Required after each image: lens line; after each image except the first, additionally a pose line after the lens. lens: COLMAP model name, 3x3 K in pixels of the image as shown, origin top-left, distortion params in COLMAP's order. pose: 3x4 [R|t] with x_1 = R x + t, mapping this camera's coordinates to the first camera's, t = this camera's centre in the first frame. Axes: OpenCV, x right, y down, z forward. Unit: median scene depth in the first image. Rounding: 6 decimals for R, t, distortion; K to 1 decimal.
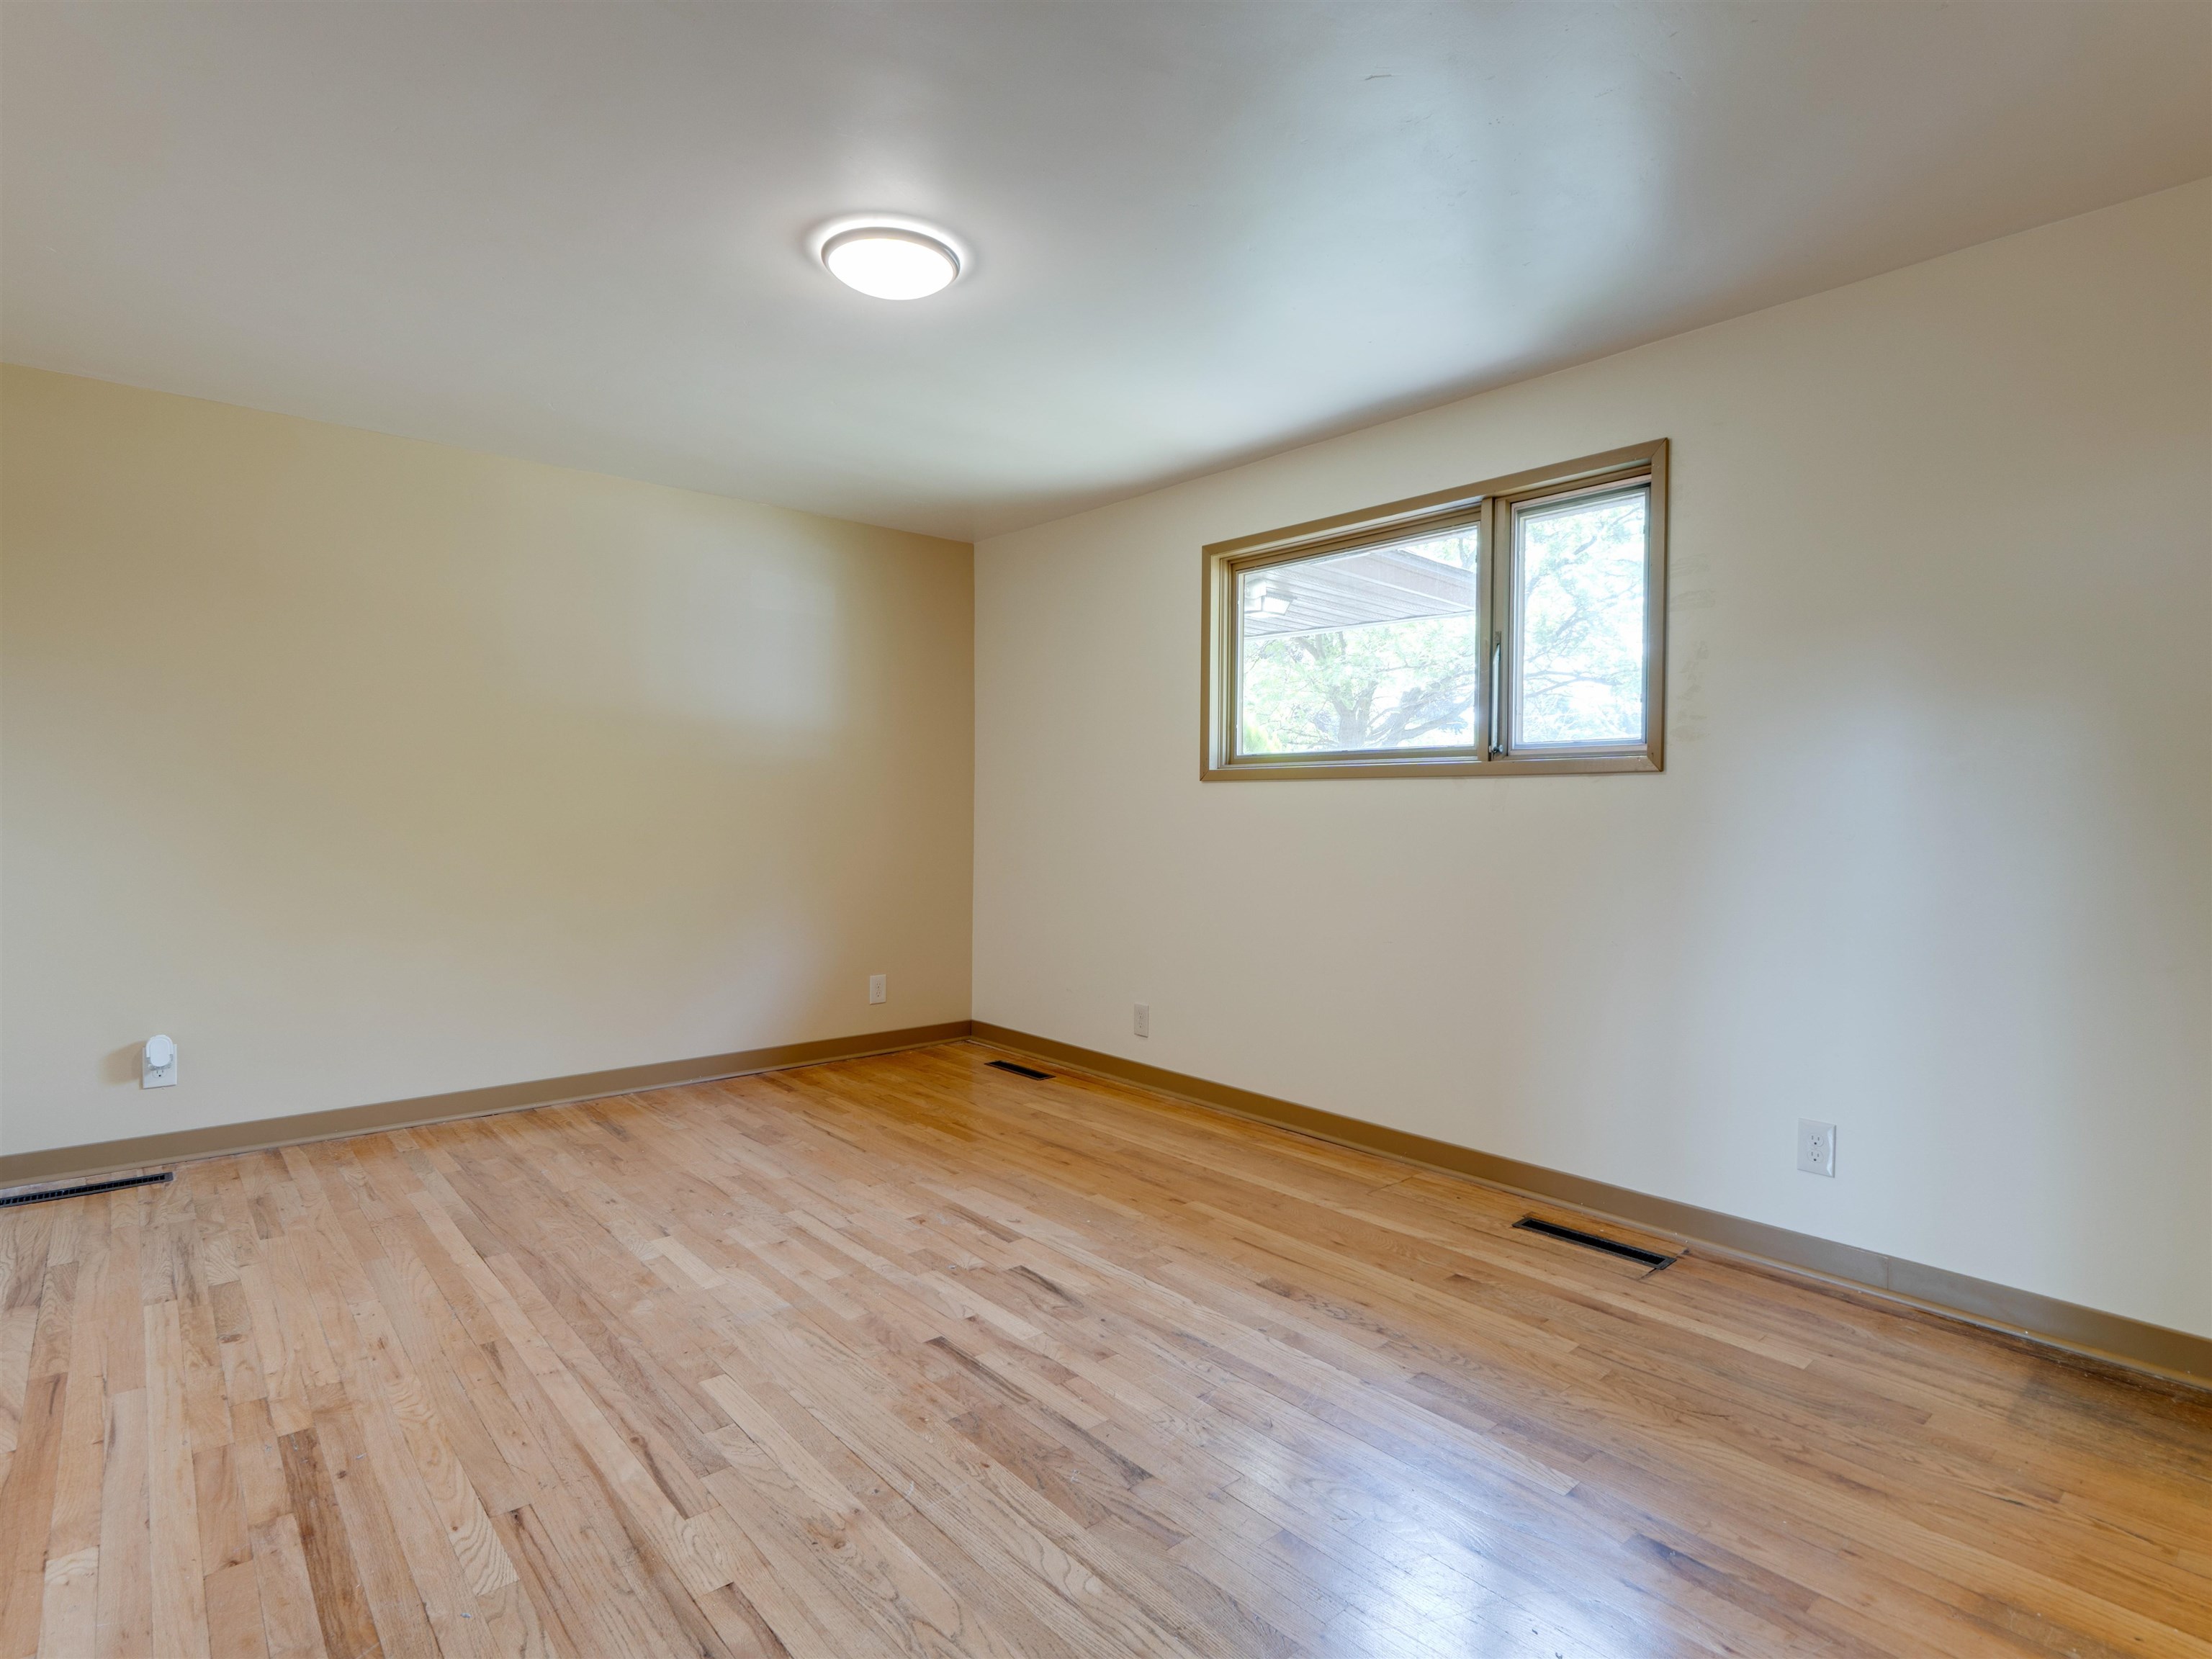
lens RADIAL K [[1108.8, 0, 1113.2], [0, 1108.8, 820.9], [0, 0, 1]] dist [-0.008851, -0.000637]
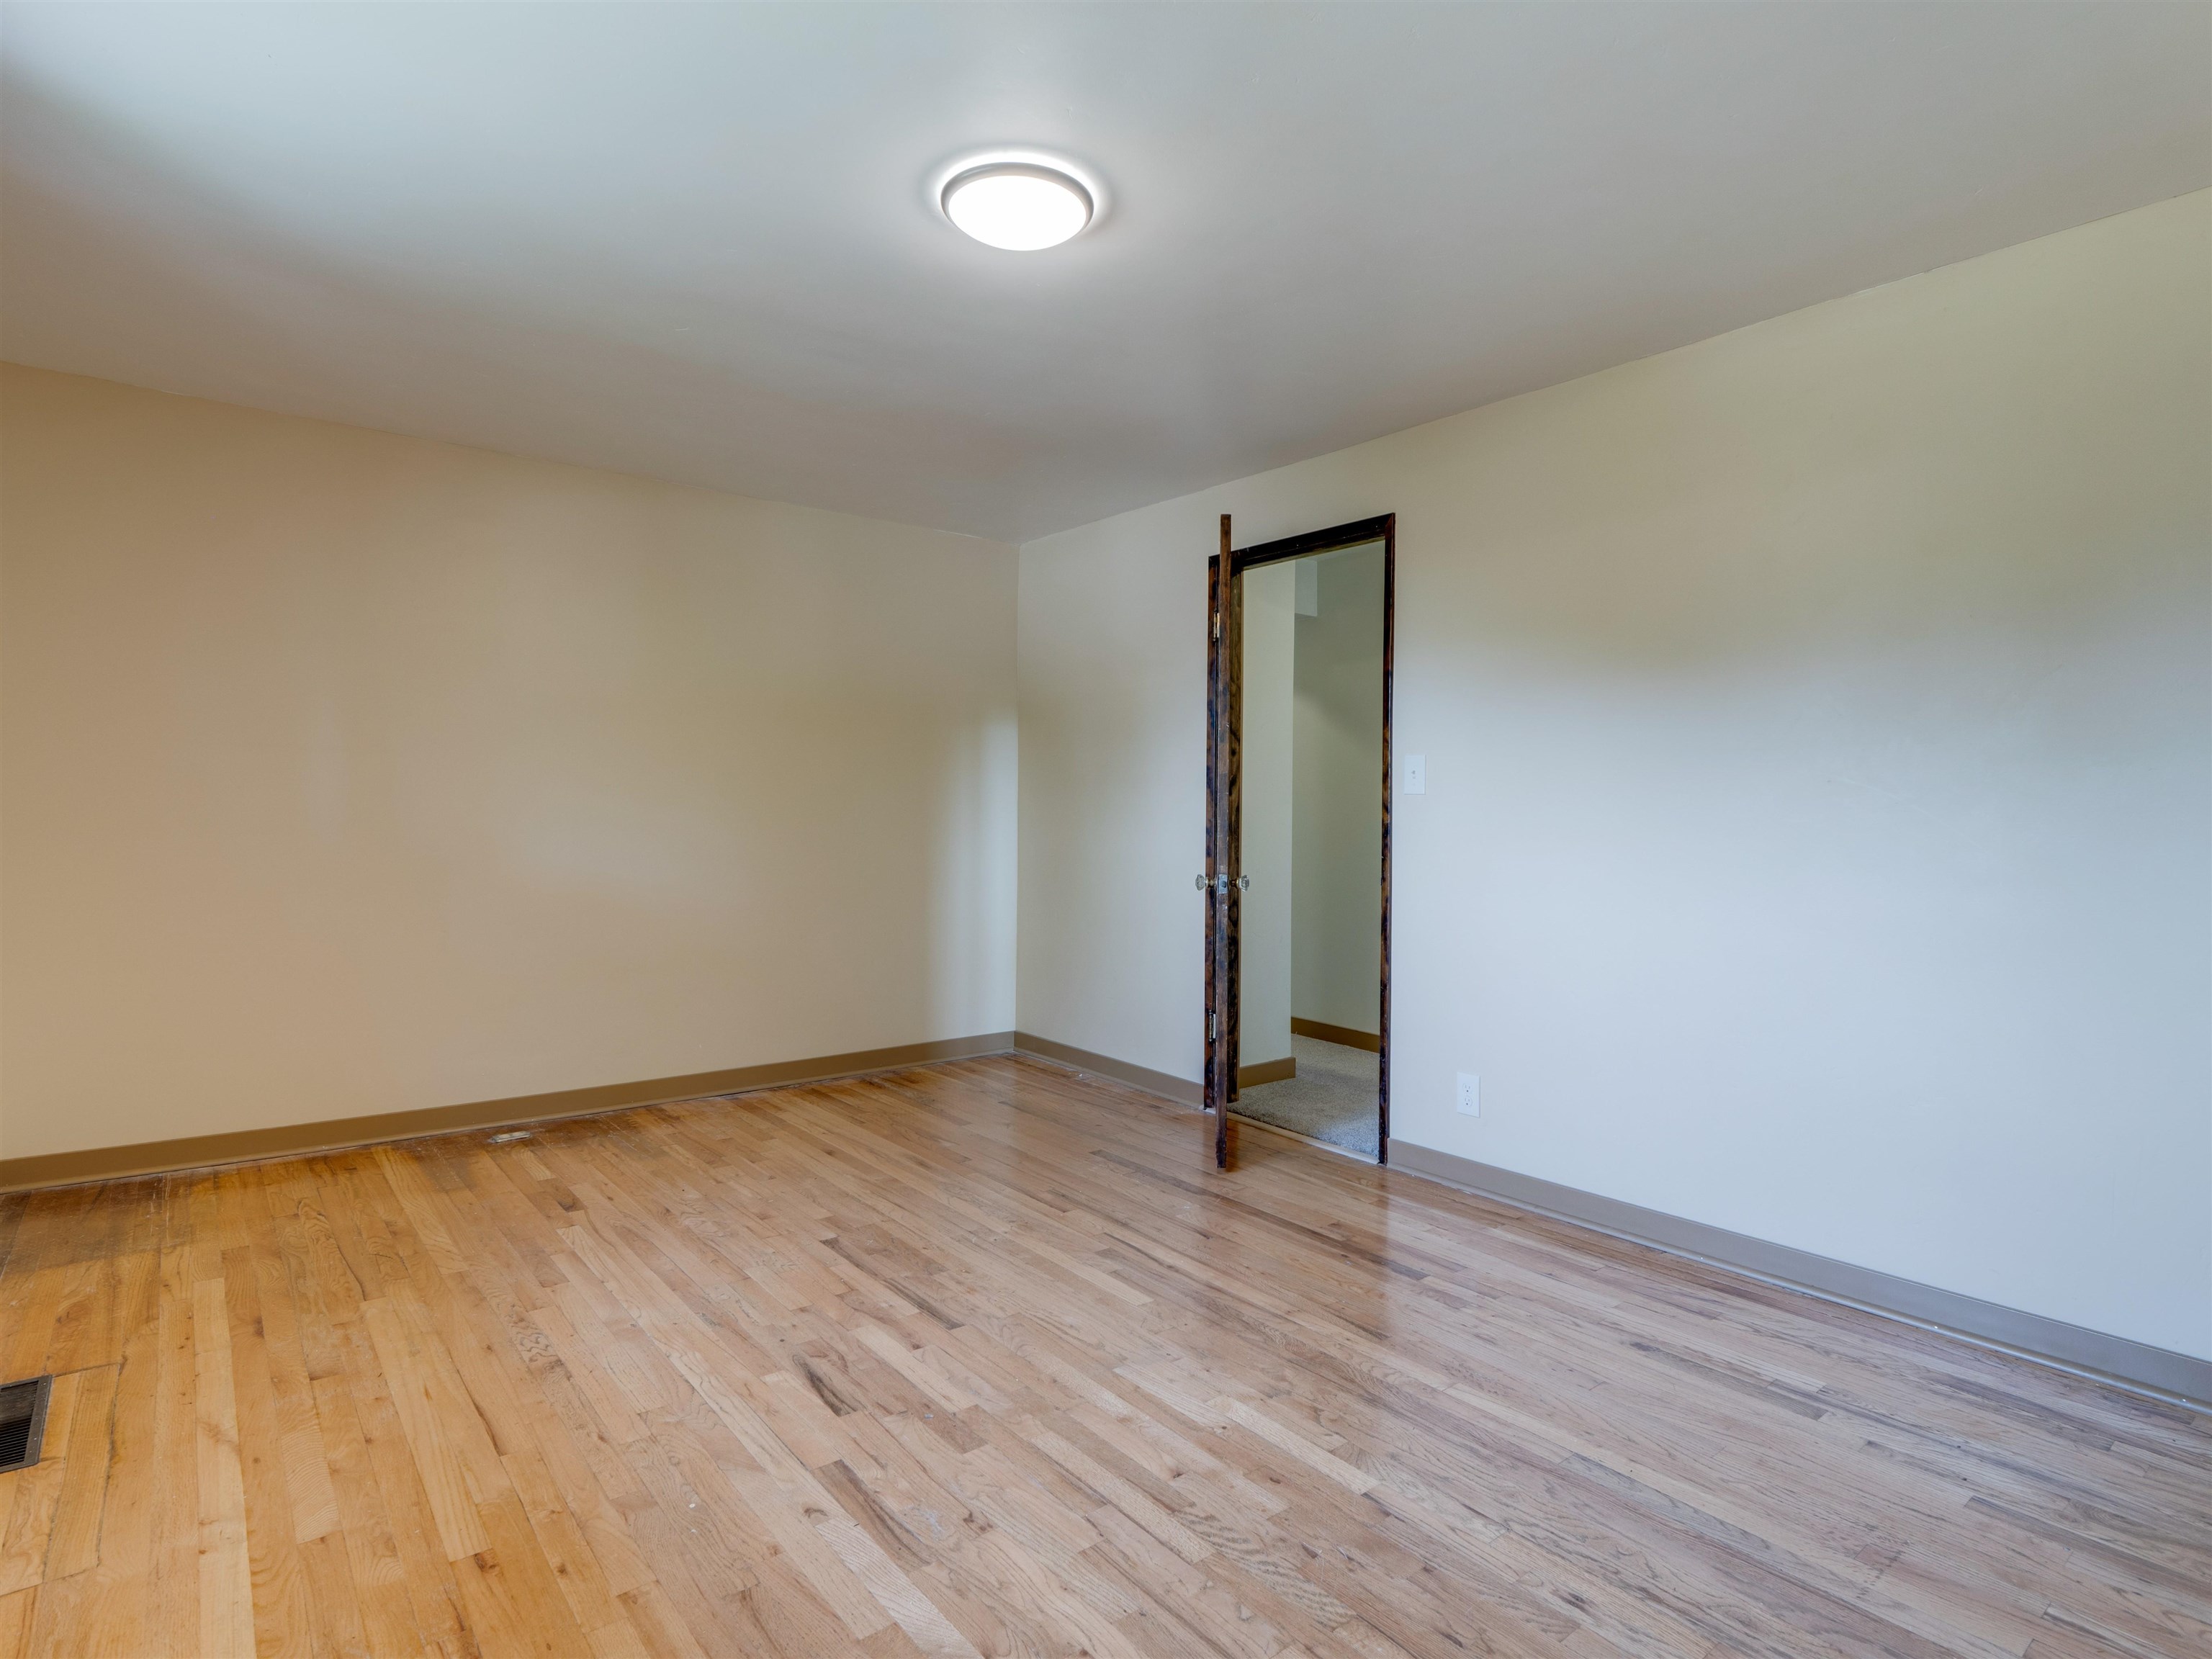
lens RADIAL K [[1108.8, 0, 1113.2], [0, 1108.8, 820.9], [0, 0, 1]] dist [-0.008851, -0.000637]
pose [[-0.999121, -0.018514, 0.037621, -0.337121], [-0.017575, 0.999530, 0.025126, -0.033836], [-0.038069, 0.024443, -0.998976, 2.006819]]
